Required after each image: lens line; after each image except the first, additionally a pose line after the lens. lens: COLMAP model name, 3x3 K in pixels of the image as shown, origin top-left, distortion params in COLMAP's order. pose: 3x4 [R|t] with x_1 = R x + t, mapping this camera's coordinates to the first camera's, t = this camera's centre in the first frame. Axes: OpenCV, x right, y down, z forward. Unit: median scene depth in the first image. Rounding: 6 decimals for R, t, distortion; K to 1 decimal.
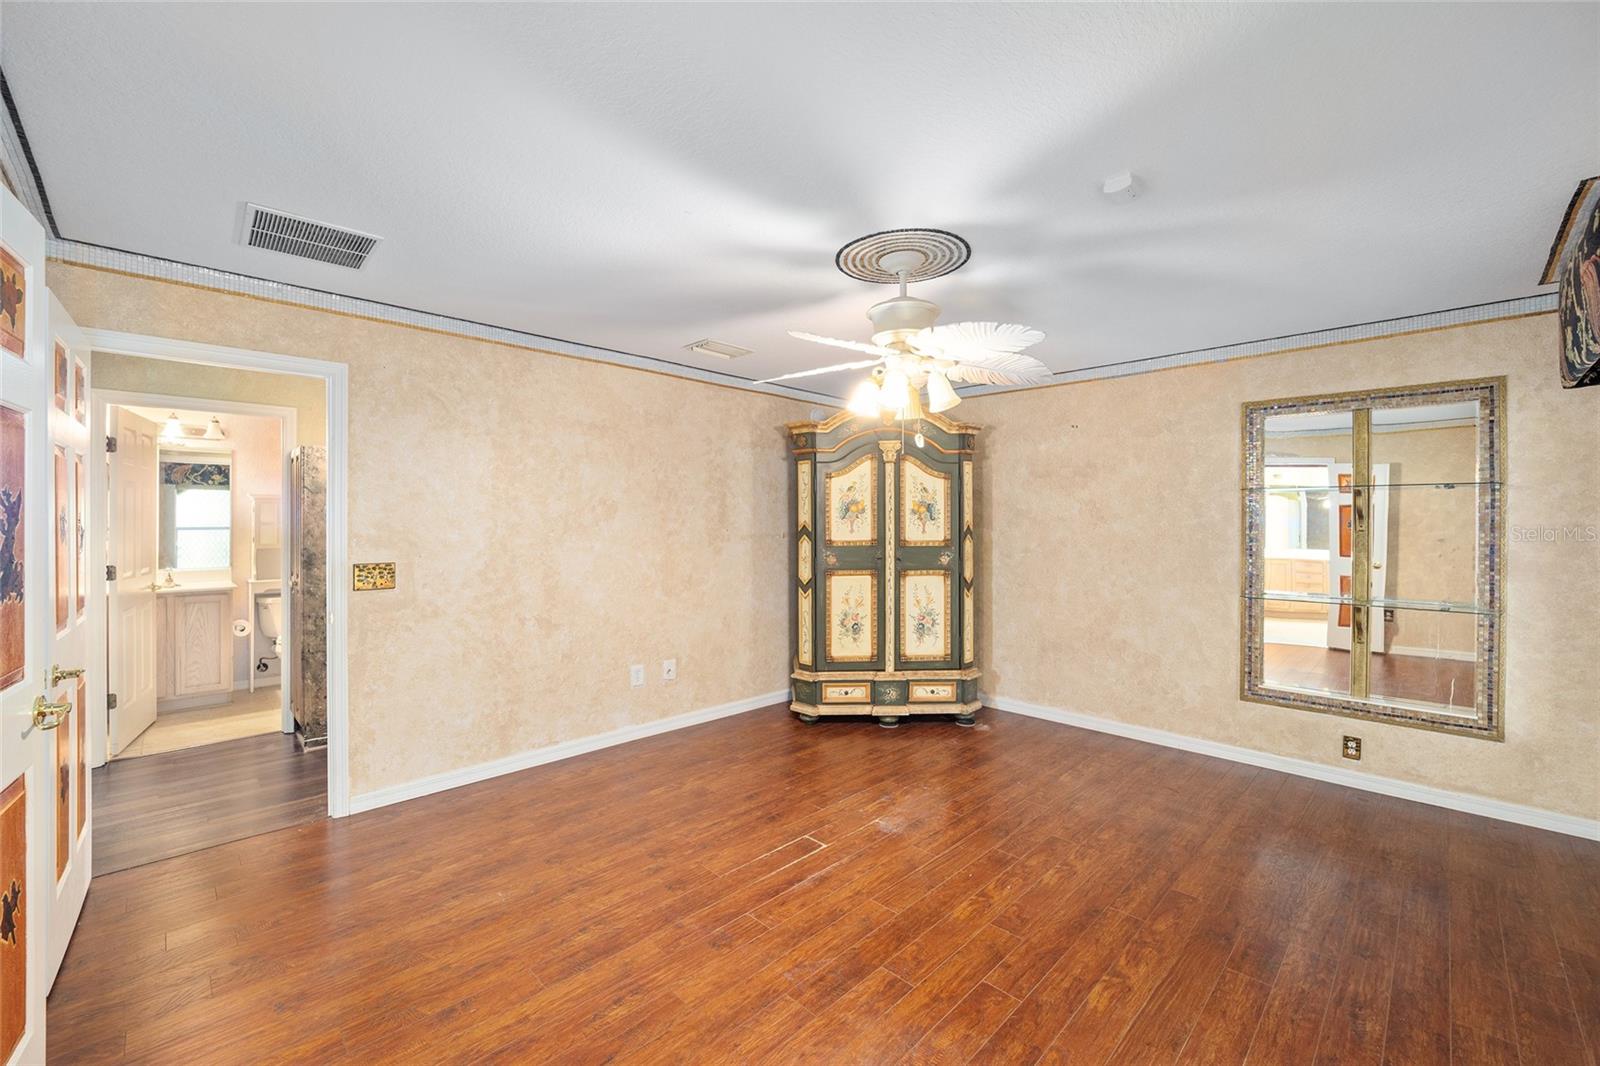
lens RADIAL K [[648.6, 0, 793.5], [0, 648.6, 524.7], [0, 0, 1]] dist [-0.015036, 0.002400]
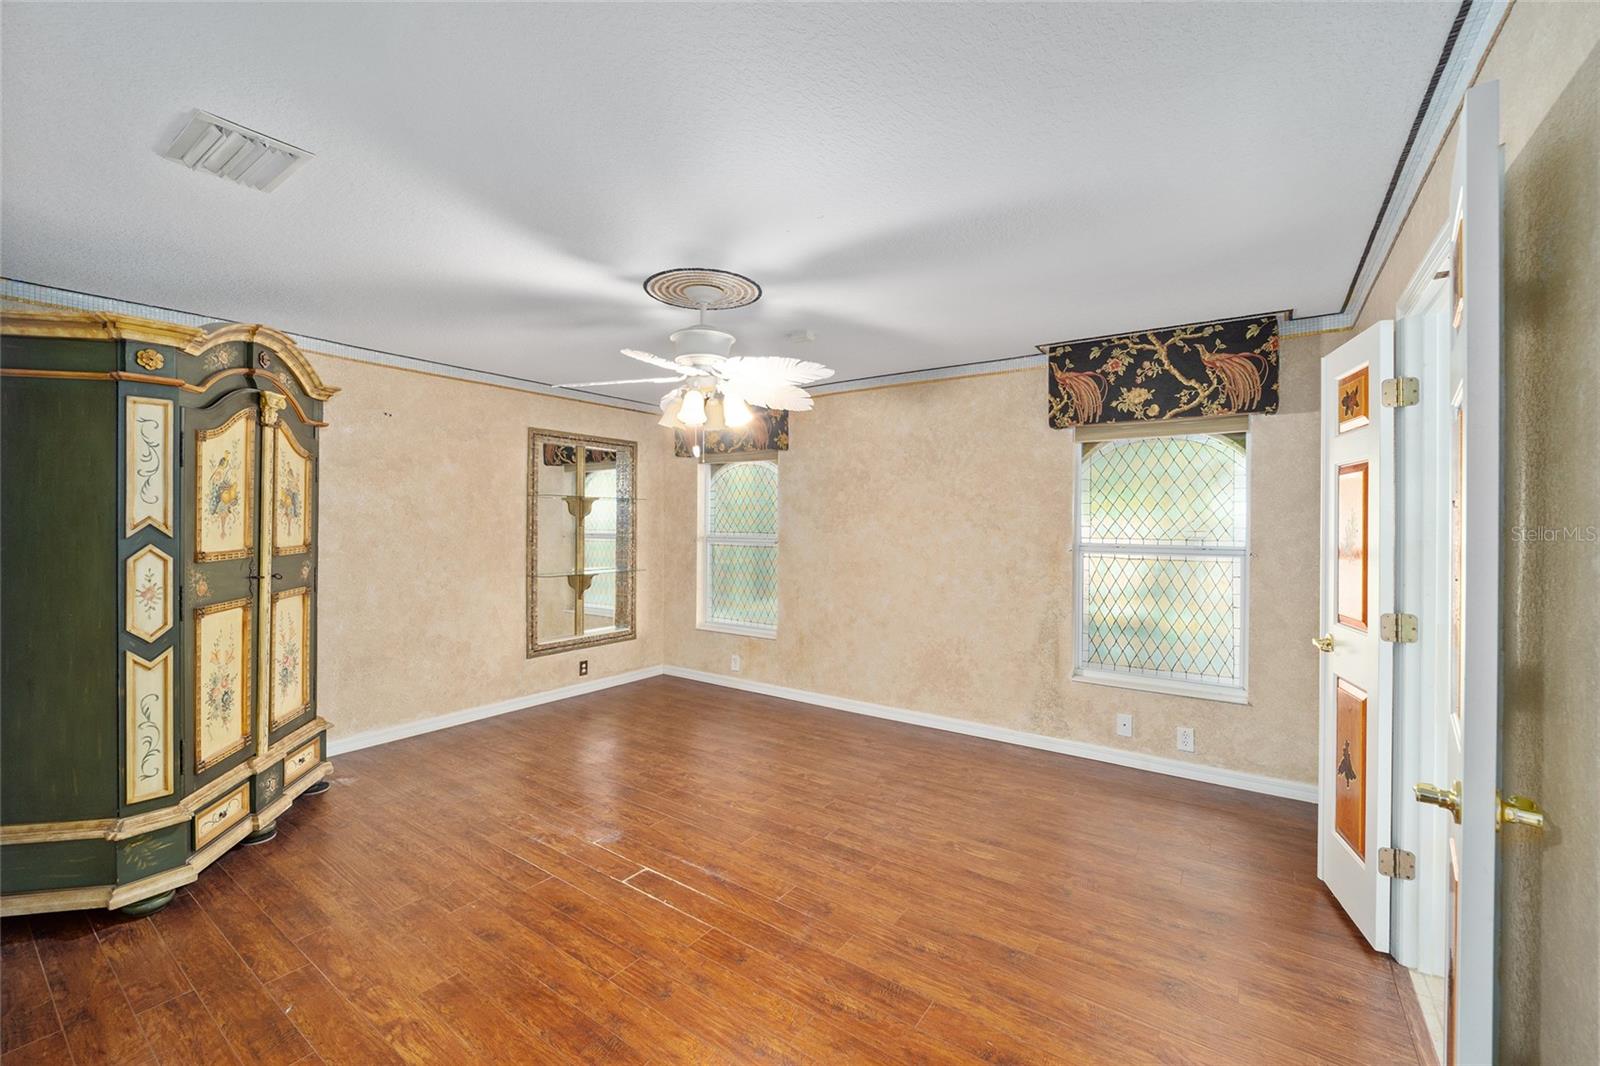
lens RADIAL K [[648.6, 0, 794.6], [0, 648.6, 526.0], [0, 0, 1]] dist [-0.015036, 0.002400]
pose [[-0.169488, -0.009930, 0.985482, -0.700332], [-0.002314, 0.999950, 0.009678, -0.006174], [-0.985530, -0.000641, -0.169503, 0.736049]]
